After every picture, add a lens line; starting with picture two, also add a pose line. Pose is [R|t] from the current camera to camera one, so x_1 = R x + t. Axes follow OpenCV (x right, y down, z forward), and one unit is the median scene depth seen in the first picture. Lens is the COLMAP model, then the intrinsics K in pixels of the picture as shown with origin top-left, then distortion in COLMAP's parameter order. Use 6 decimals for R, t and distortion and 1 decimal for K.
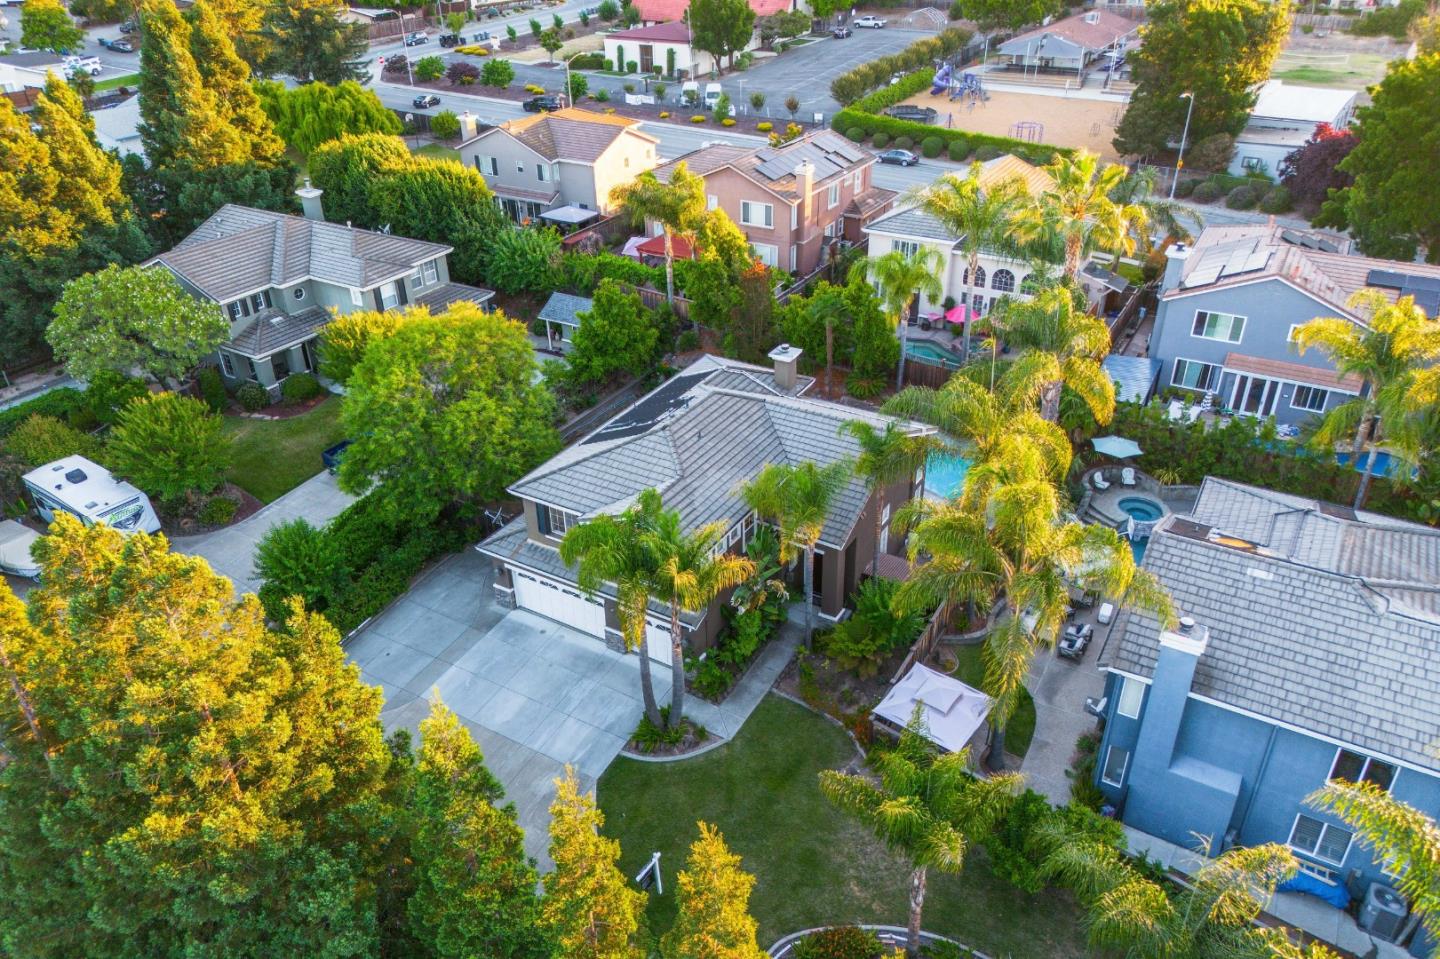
lens RADIAL K [[999.5, 0, 722.8], [0, 999.5, 480.9], [0, 0, 1]] dist [0.039919, -0.027187]
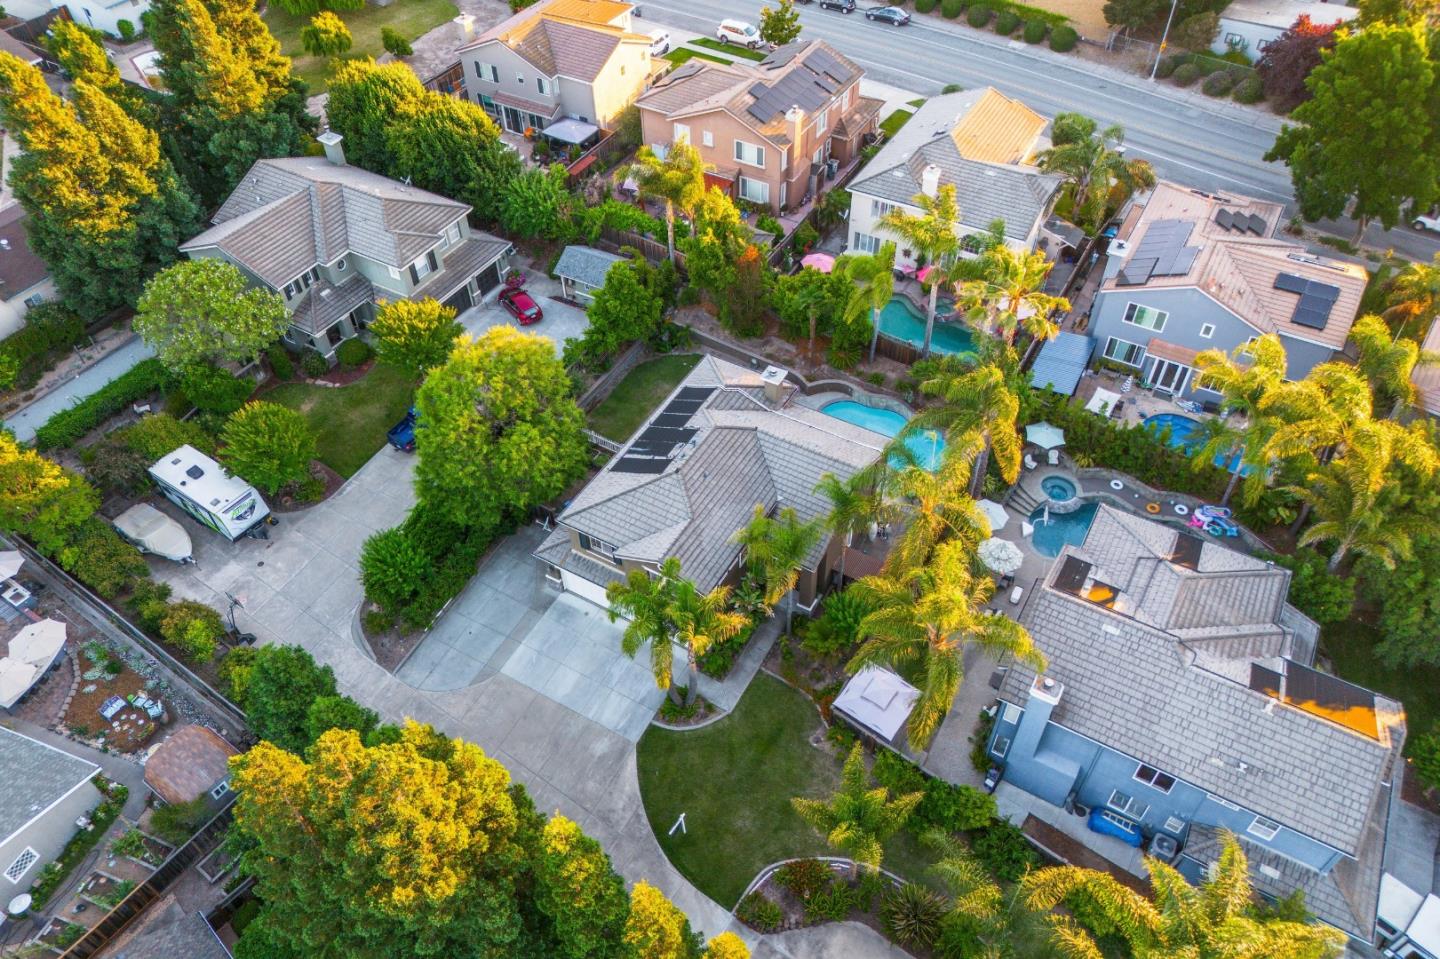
lens RADIAL K [[999.5, 0, 721.2], [0, 999.5, 476.3], [0, 0, 1]] dist [0.039919, -0.027187]
pose [[0.999935, -0.008082, 0.007991, -0.010827], [0.005561, 0.961076, 0.276227, -0.330652], [-0.009912, -0.276164, 0.961059, -0.181369]]
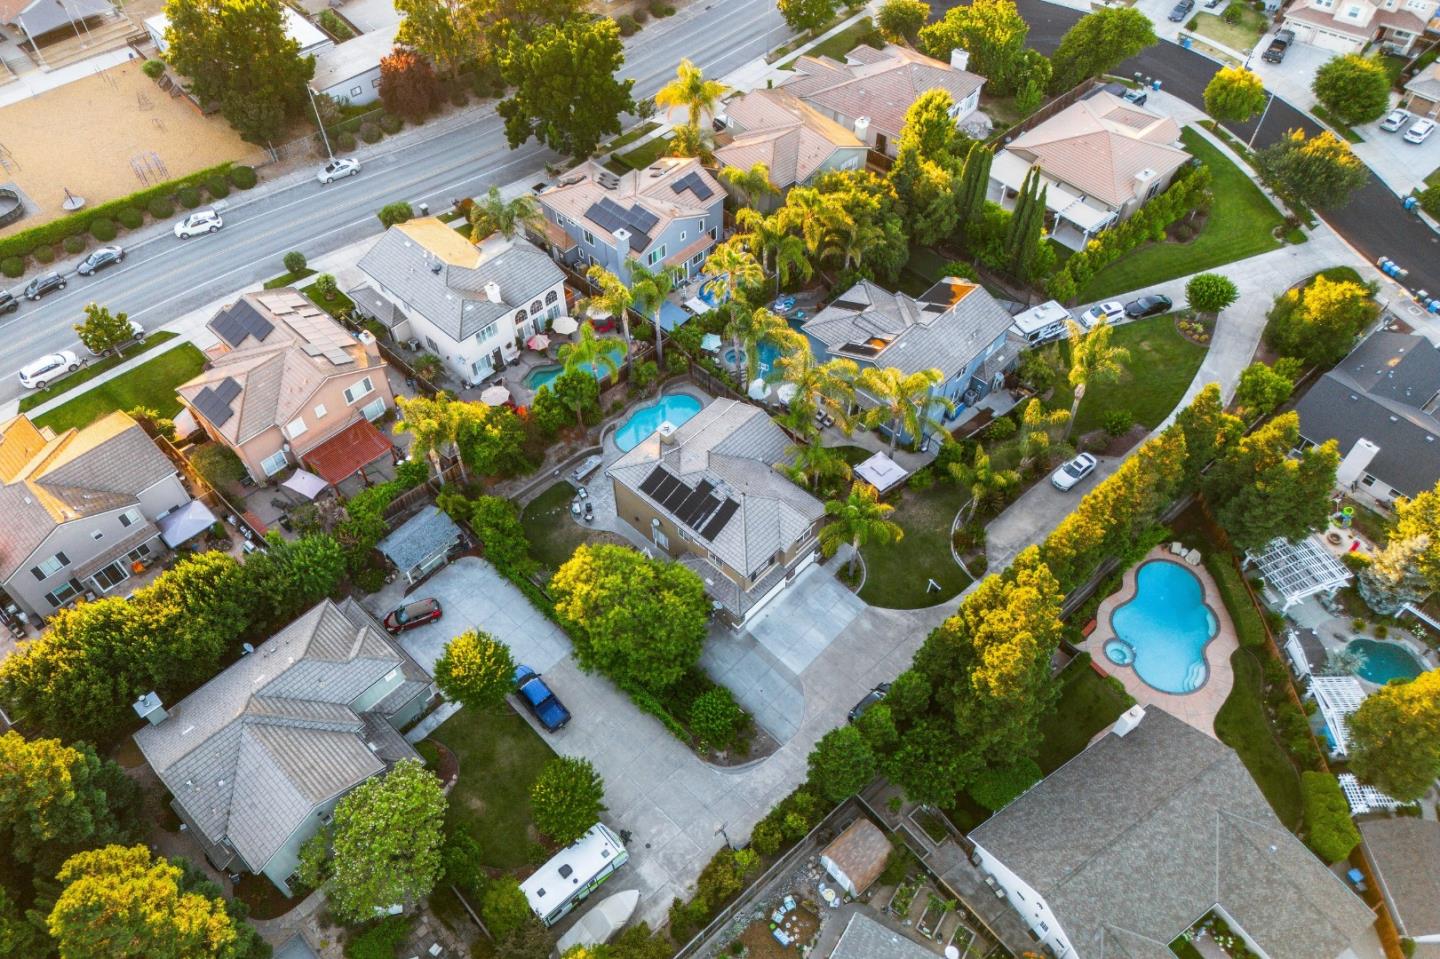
lens RADIAL K [[999.5, 0, 722.5], [0, 999.5, 478.7], [0, 0, 1]] dist [0.039919, -0.027187]
pose [[0.232095, -0.747765, 0.622077, -1.012584], [0.499362, 0.640429, 0.583514, -0.990783], [-0.834727, 0.175210, 0.522045, 0.042021]]
